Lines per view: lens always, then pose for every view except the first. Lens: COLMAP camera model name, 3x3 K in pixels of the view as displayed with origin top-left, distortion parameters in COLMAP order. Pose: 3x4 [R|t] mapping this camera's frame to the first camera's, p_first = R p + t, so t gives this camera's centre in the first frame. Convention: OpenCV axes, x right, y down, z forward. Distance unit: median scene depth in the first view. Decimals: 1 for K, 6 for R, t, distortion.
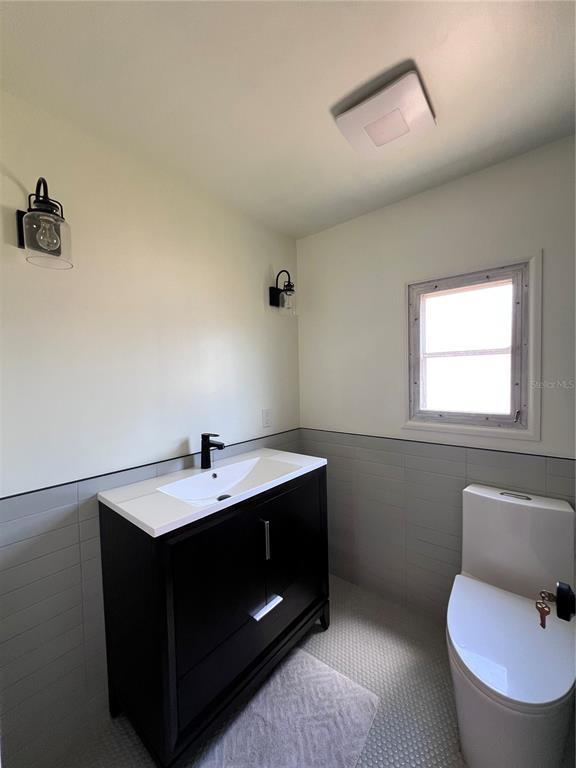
lens RADIAL K [[307.8, 0, 292.7], [0, 307.8, 387.9], [0, 0, 1]] dist [0.002791, 0.000070]
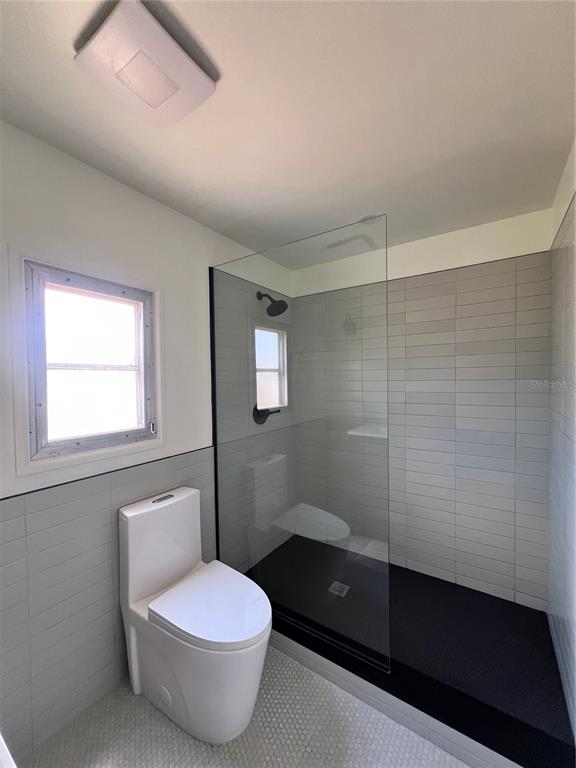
lens RADIAL K [[307.8, 0, 289.6], [0, 307.8, 385.9], [0, 0, 1]] dist [0.002791, 0.000070]
pose [[-0.121409, 0.001182, 0.992602, -0.431080], [0.050991, 0.998686, 0.005047, -0.040218], [-0.991292, 0.051227, -0.121310, 0.632356]]
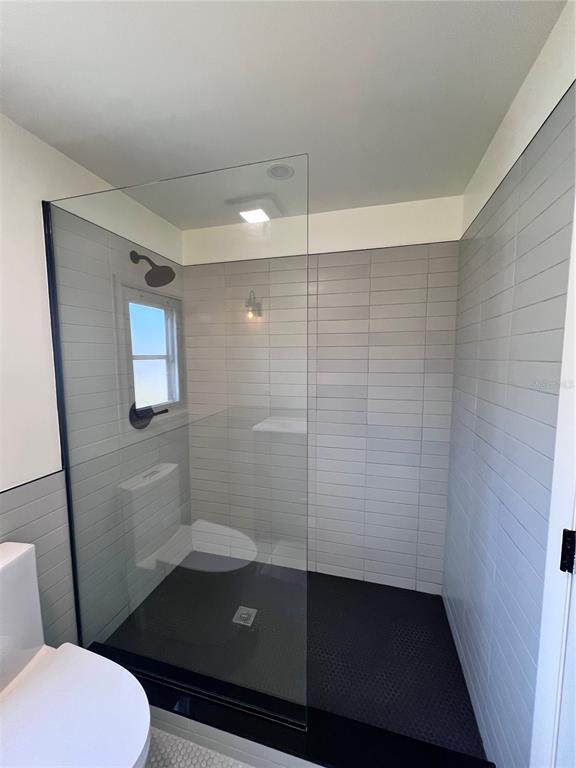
lens RADIAL K [[307.8, 0, 289.5], [0, 307.8, 382.6], [0, 0, 1]] dist [0.002791, 0.000070]
pose [[-0.425934, -0.056089, 0.903014, -0.322924], [0.043503, 0.995652, 0.082363, -0.065194], [-0.903708, 0.074365, -0.421642, 0.604797]]
